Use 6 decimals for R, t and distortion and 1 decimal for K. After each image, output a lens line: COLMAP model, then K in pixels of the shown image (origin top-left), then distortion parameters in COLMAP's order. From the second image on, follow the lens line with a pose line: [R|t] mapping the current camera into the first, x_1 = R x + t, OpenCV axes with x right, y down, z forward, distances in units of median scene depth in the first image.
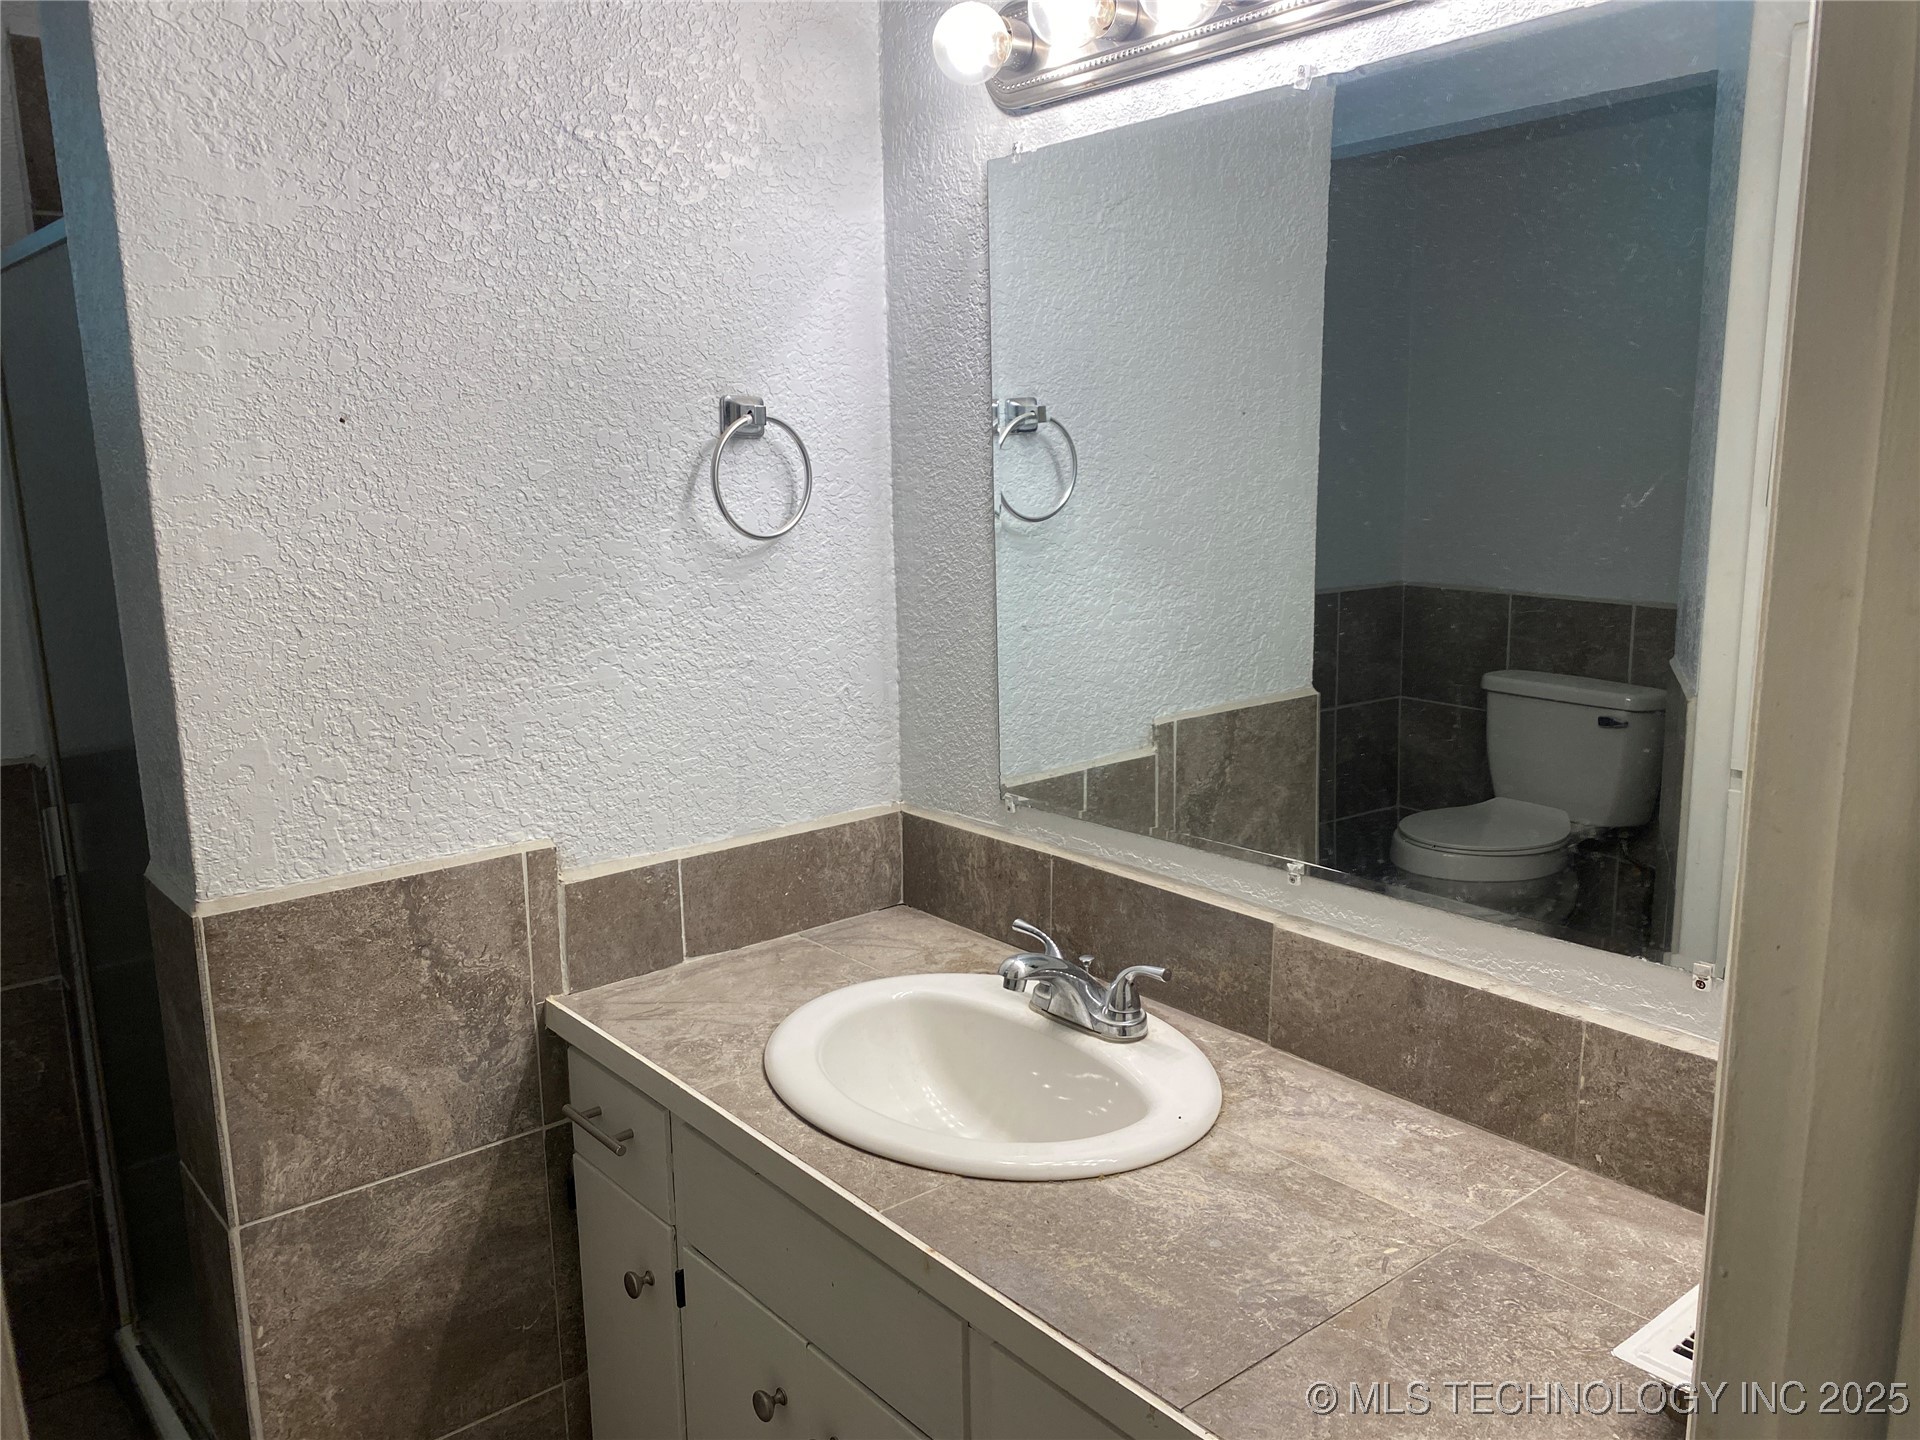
lens RADIAL K [[1467.1, 0, 958.0], [0, 1467.1, 726.2], [0, 0, 1]] dist [0.051910, -0.054092]
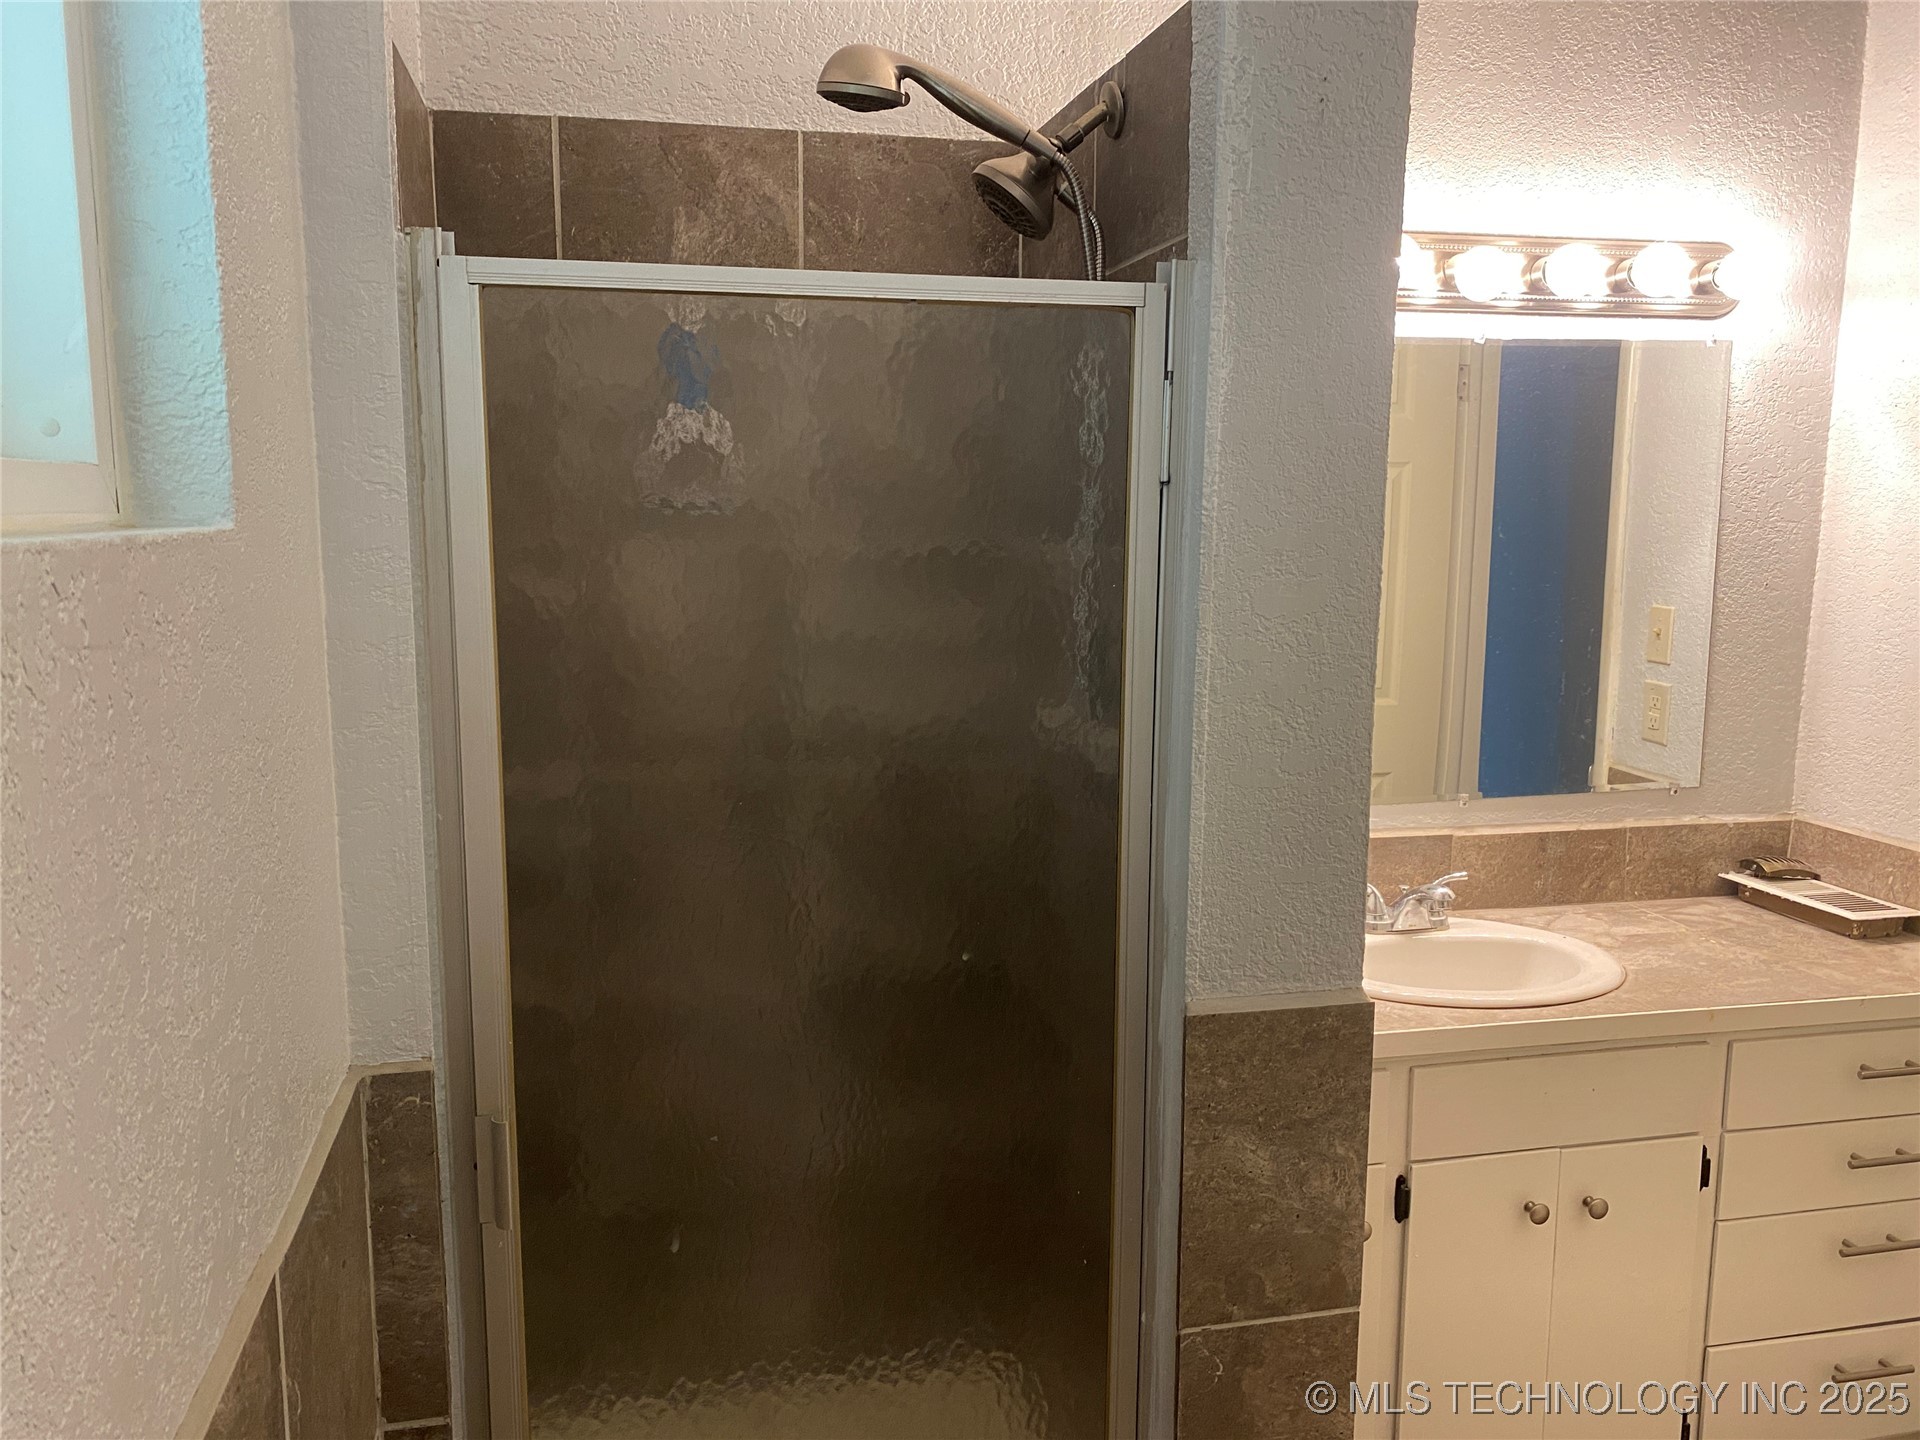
lens RADIAL K [[1467.1, 0, 956.2], [0, 1467.1, 715.8], [0, 0, 1]] dist [0.051910, -0.054092]
pose [[0.444261, -0.106446, 0.889551, -1.681644], [0.164179, 0.985775, 0.035966, -0.164626], [-0.880726, 0.130067, 0.455417, 0.831476]]
